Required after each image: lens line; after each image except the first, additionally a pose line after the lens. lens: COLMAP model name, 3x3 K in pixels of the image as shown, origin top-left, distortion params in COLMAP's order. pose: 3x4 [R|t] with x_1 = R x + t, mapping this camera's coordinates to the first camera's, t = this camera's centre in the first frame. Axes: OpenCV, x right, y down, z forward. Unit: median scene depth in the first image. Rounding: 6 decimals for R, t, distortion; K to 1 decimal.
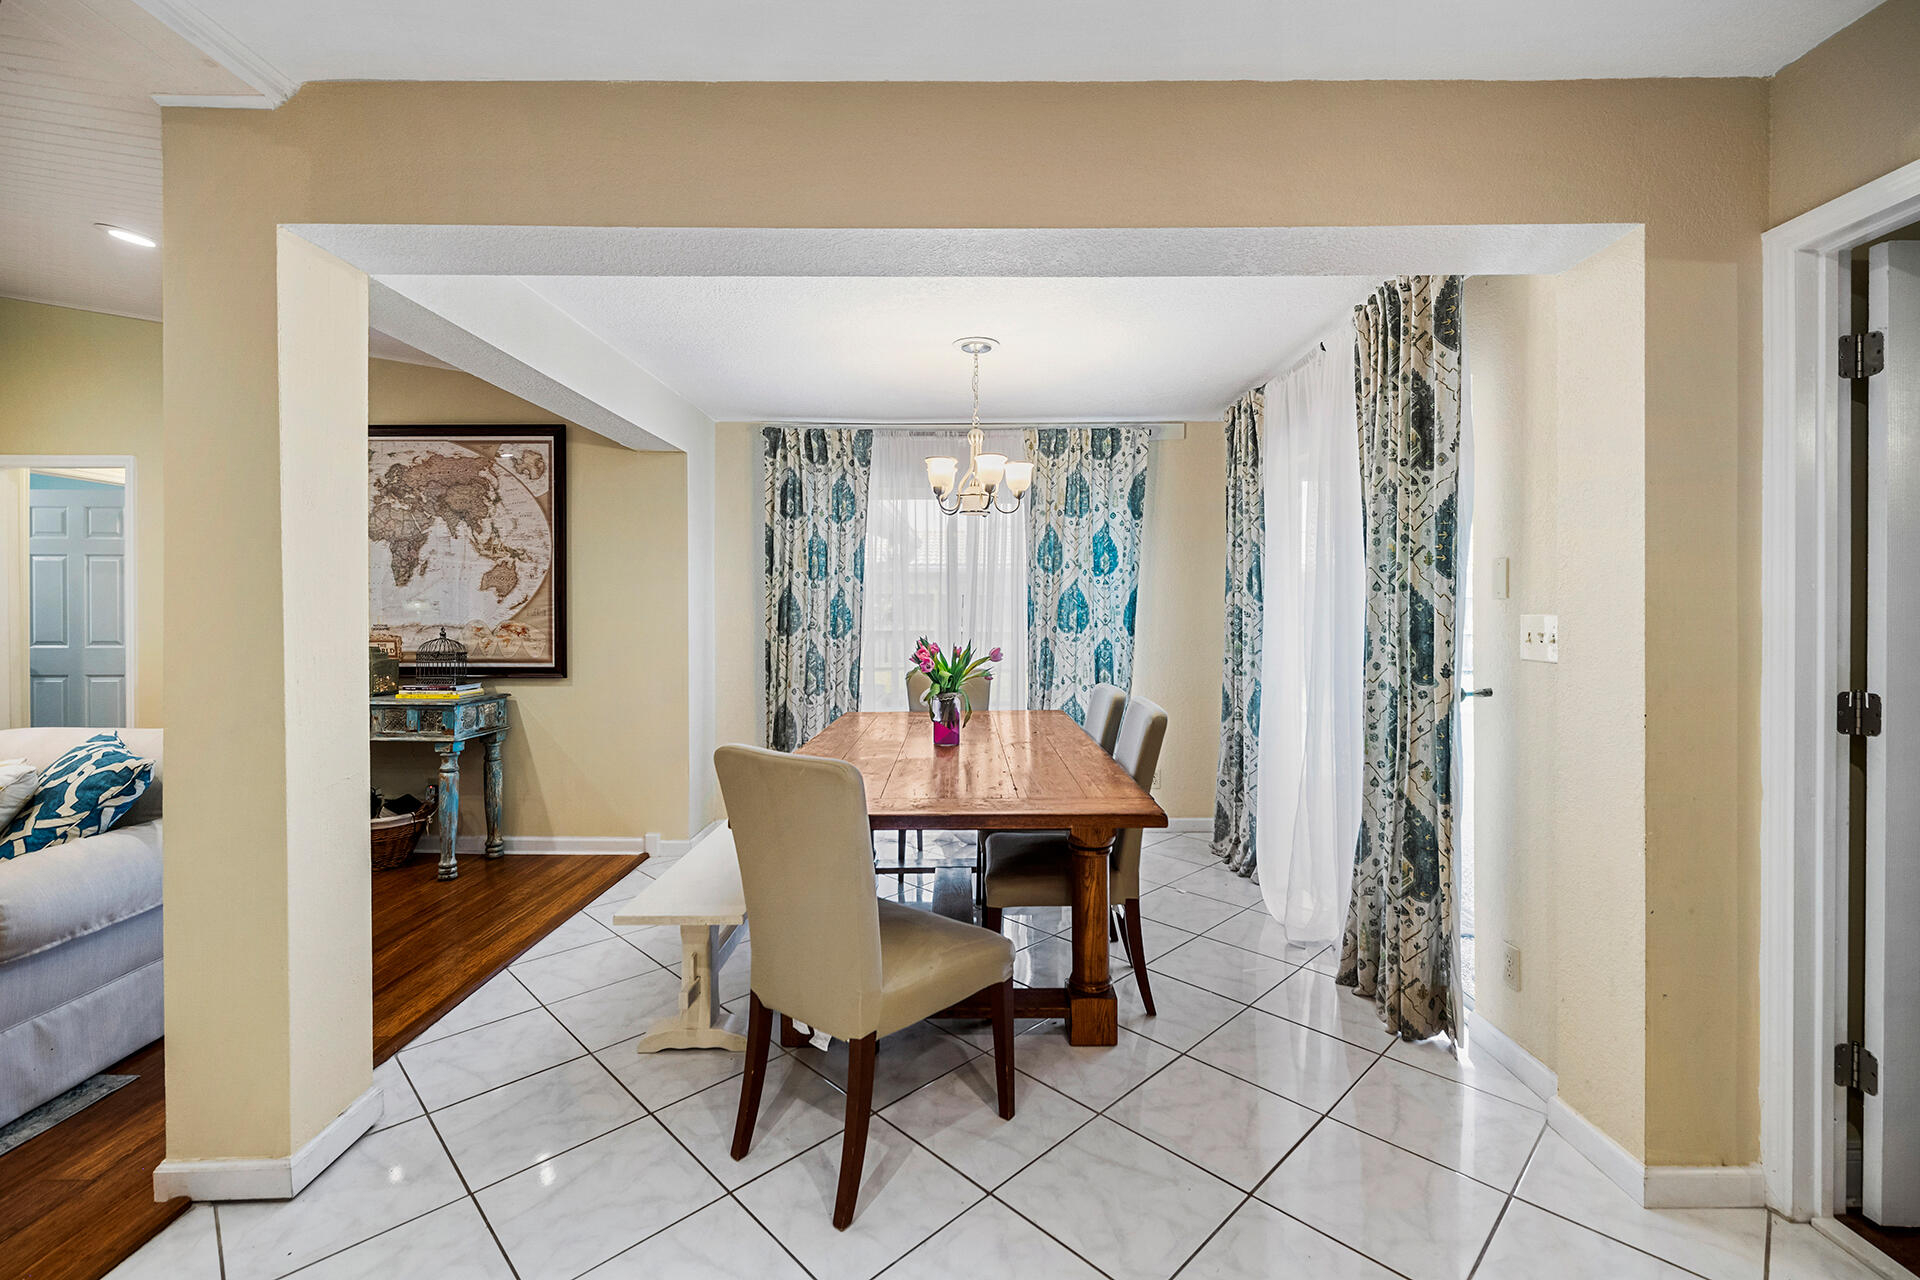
lens RADIAL K [[818.6, 0, 988.2], [0, 818.6, 614.3], [0, 0, 1]] dist [-0.001627, -0.000105]
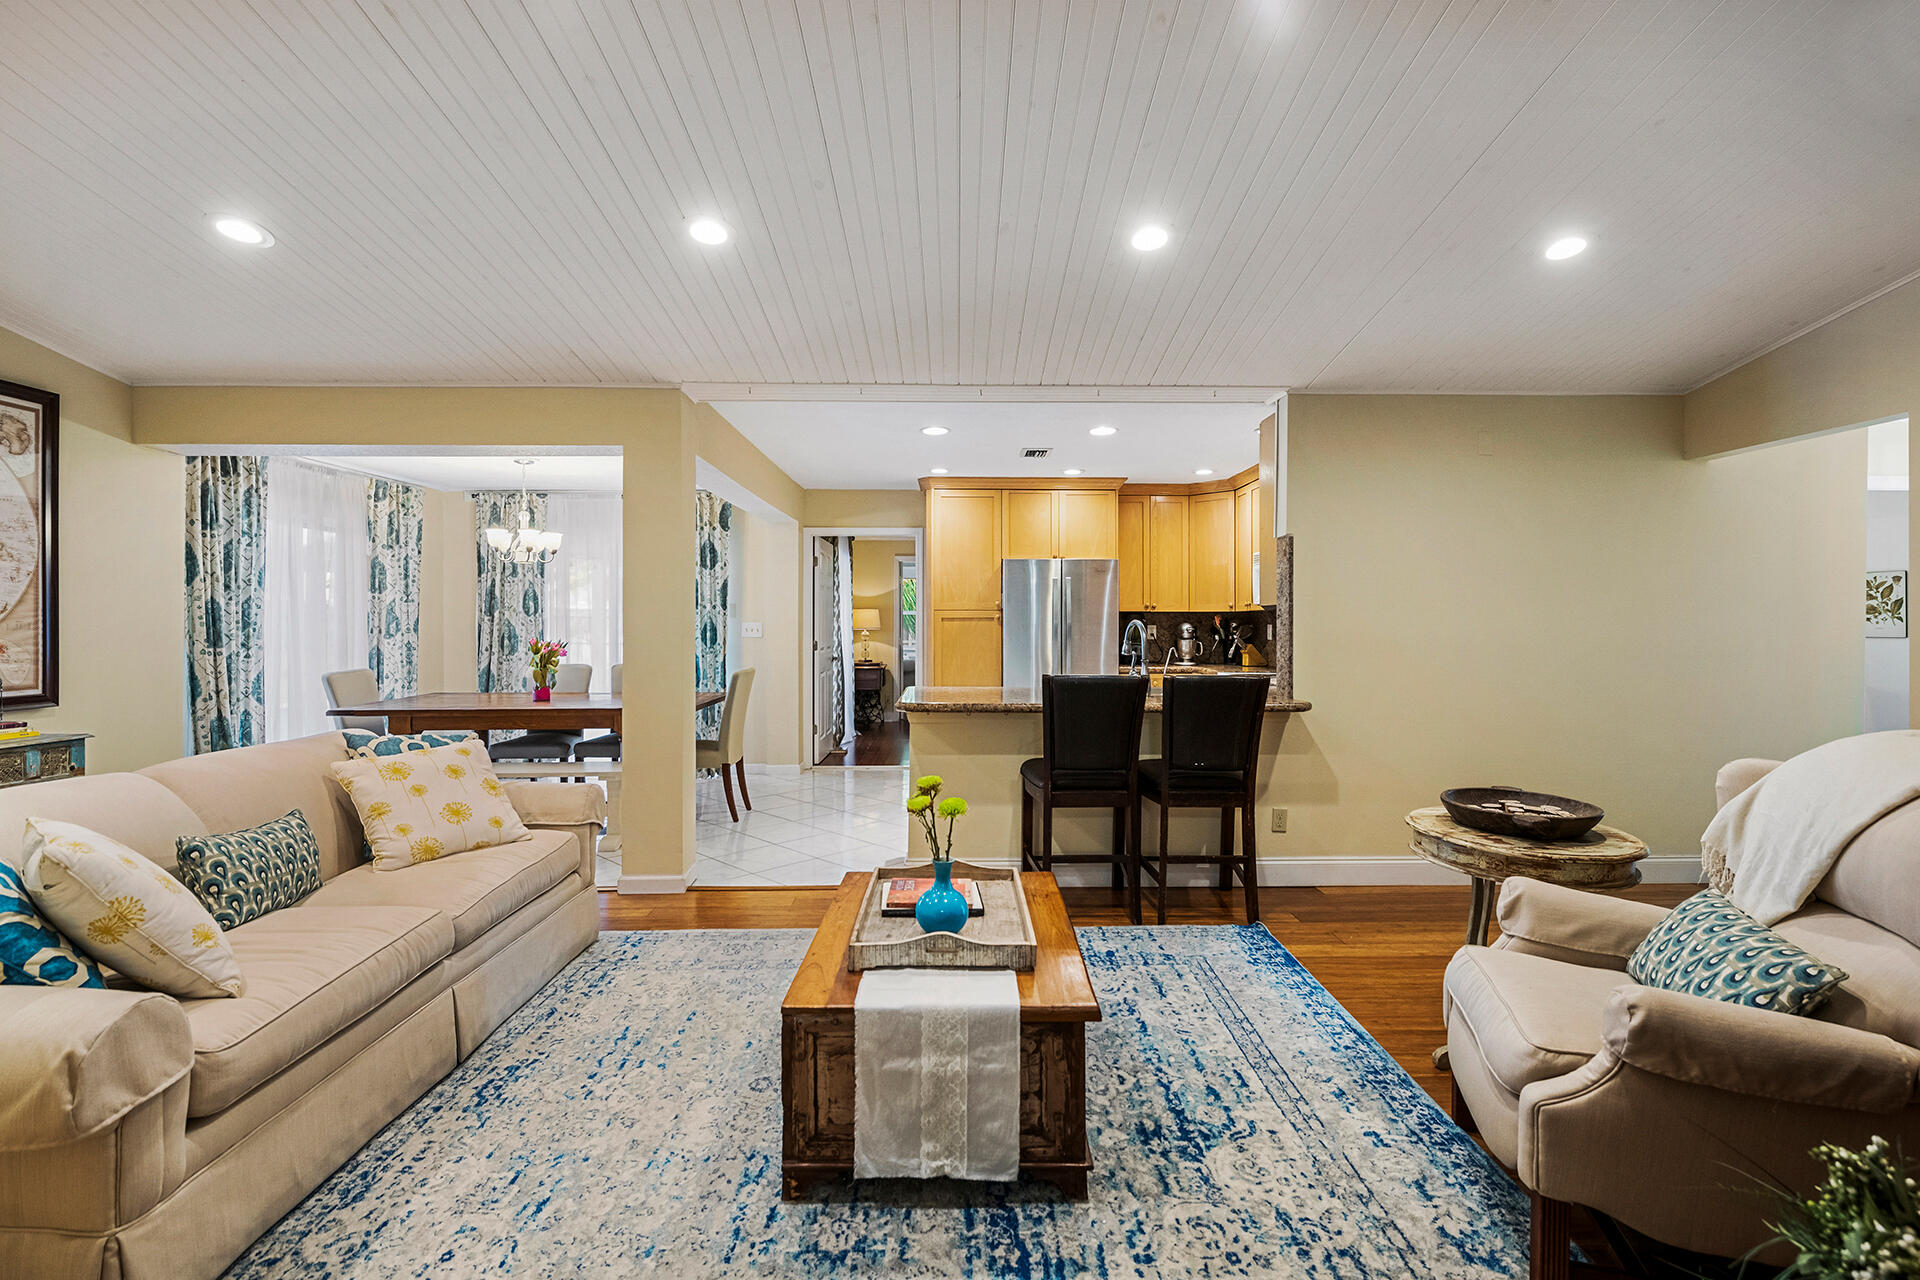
lens RADIAL K [[877.2, 0, 954.3], [0, 877.2, 627.9], [0, 0, 1]] dist [0.000701, -0.004380]
pose [[-0.006244, -0.009088, 0.999939, -1.387733], [0.004722, 0.999947, 0.009117, -0.003534], [-0.999969, 0.004779, -0.006201, 0.115110]]
